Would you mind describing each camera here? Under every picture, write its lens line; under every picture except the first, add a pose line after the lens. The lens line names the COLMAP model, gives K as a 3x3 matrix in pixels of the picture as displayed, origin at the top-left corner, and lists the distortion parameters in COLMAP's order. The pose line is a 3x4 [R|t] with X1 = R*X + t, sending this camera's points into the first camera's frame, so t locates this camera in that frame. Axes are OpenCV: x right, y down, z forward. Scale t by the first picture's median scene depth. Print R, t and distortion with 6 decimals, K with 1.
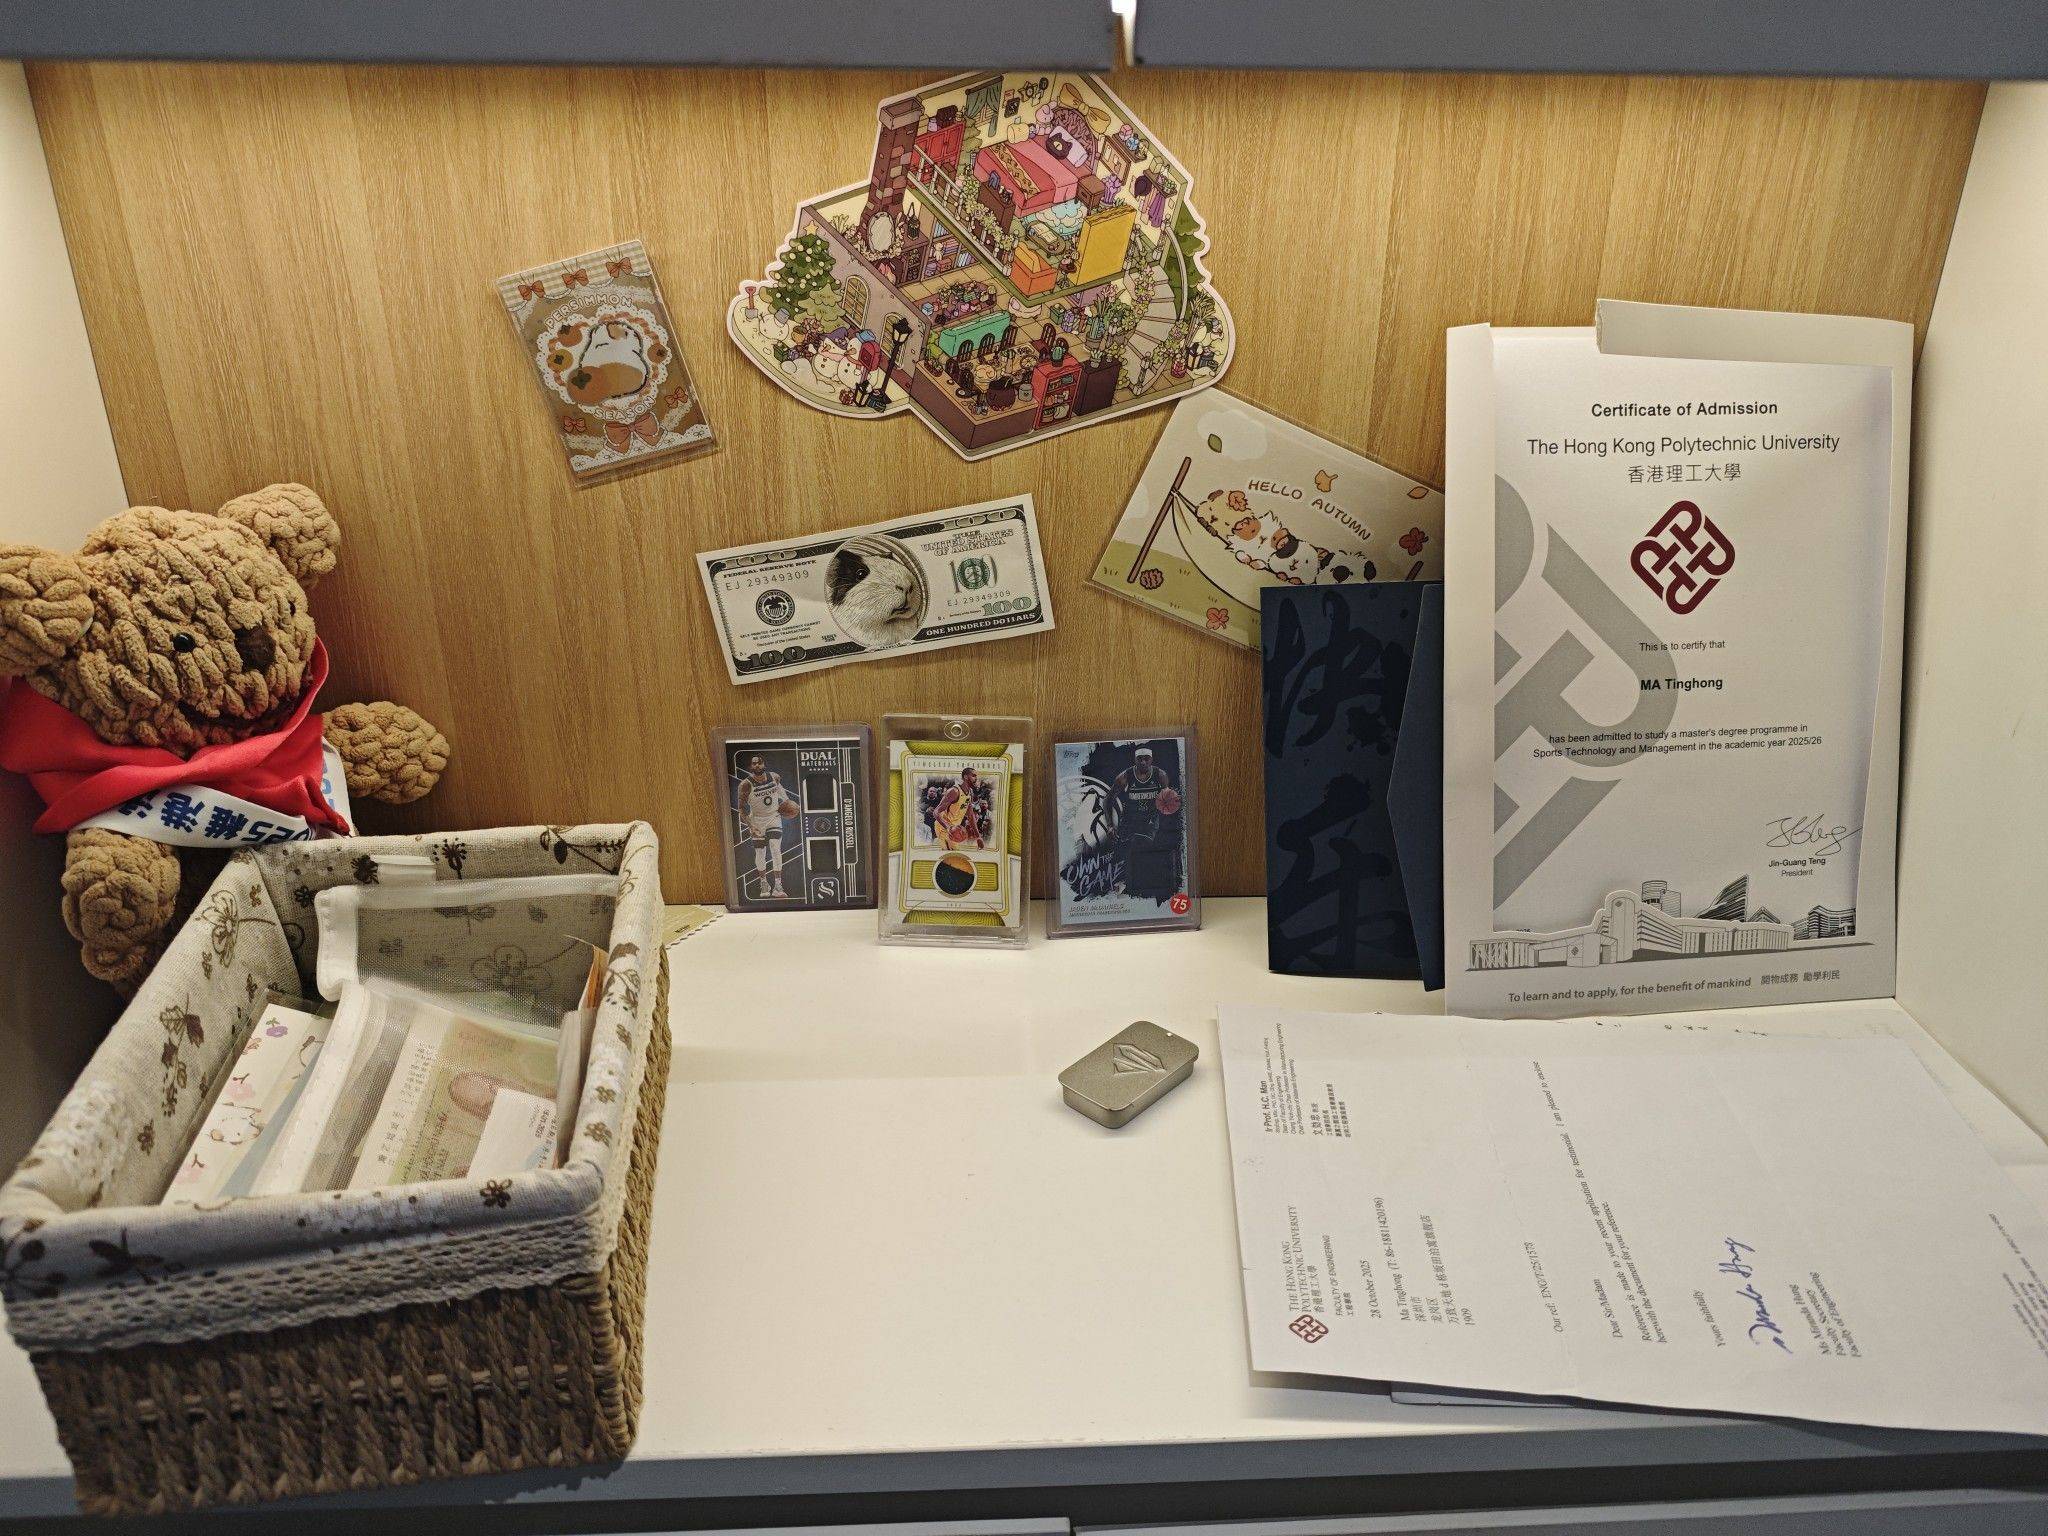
lens RADIAL K [[1479.5, 0, 1038.1], [0, 1479.5, 779.7], [0, 0, 1]] dist [0.021616, -0.006546]
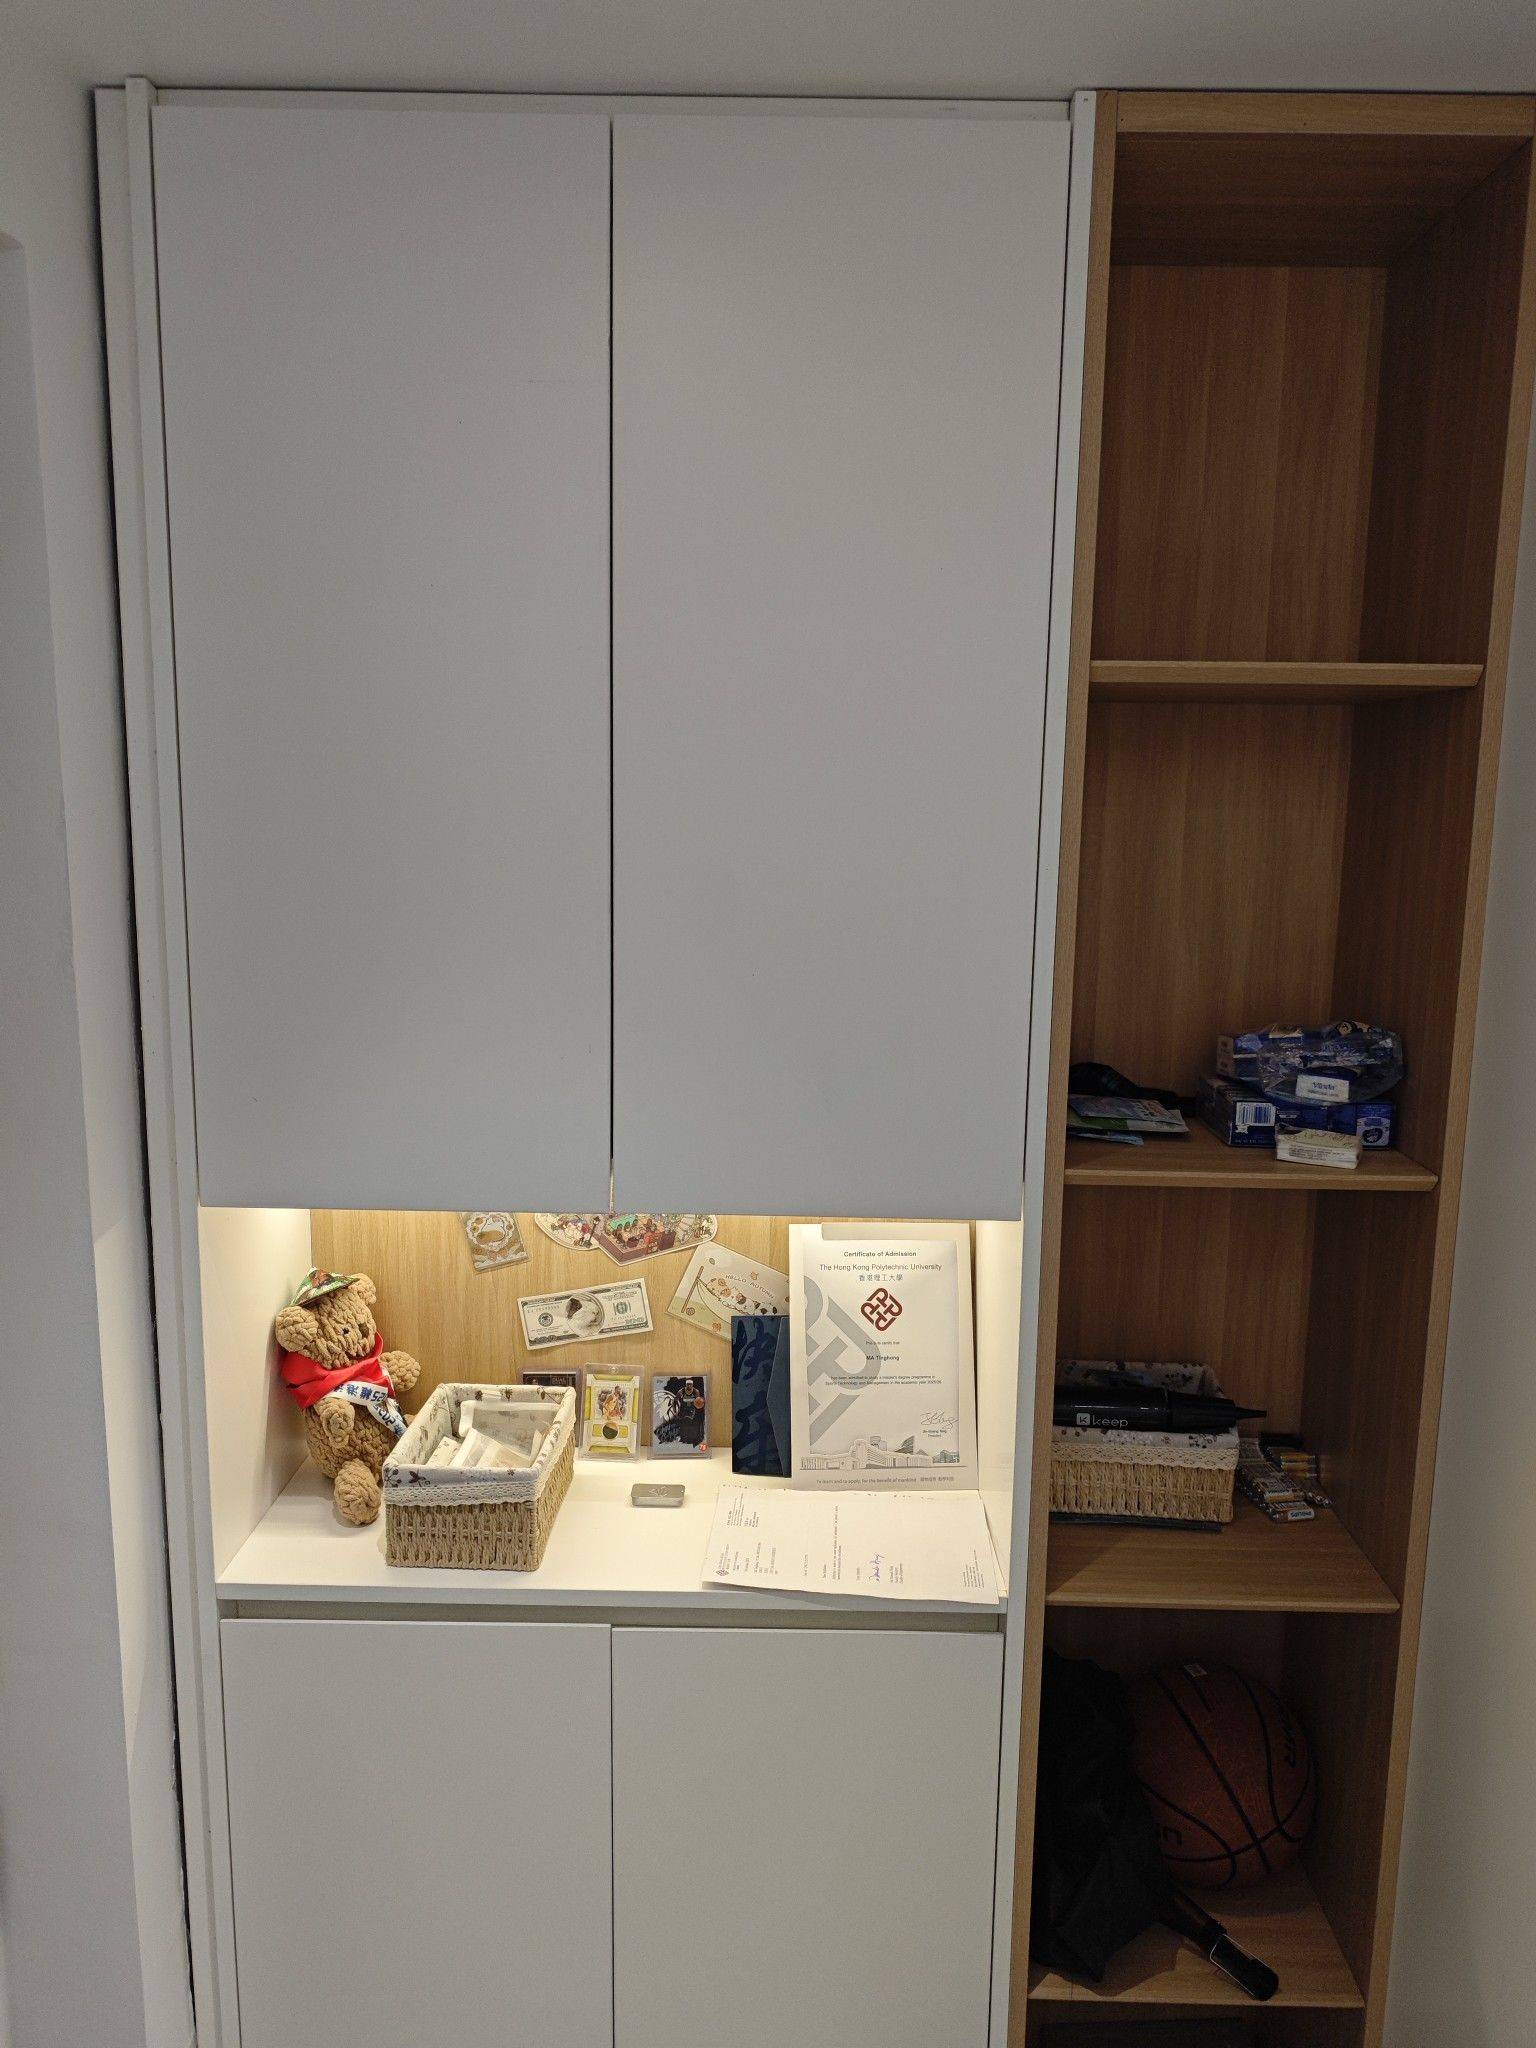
lens RADIAL K [[1479.5, 0, 770.3], [0, 1479.5, 1019.6], [0, 0, 1]] dist [0.021616, -0.006546]
pose [[0.997698, 0.009762, -0.067107, 0.393589], [-0.029017, 0.955873, -0.292344, 0.132080], [0.061292, 0.293619, 0.953956, -1.646797]]
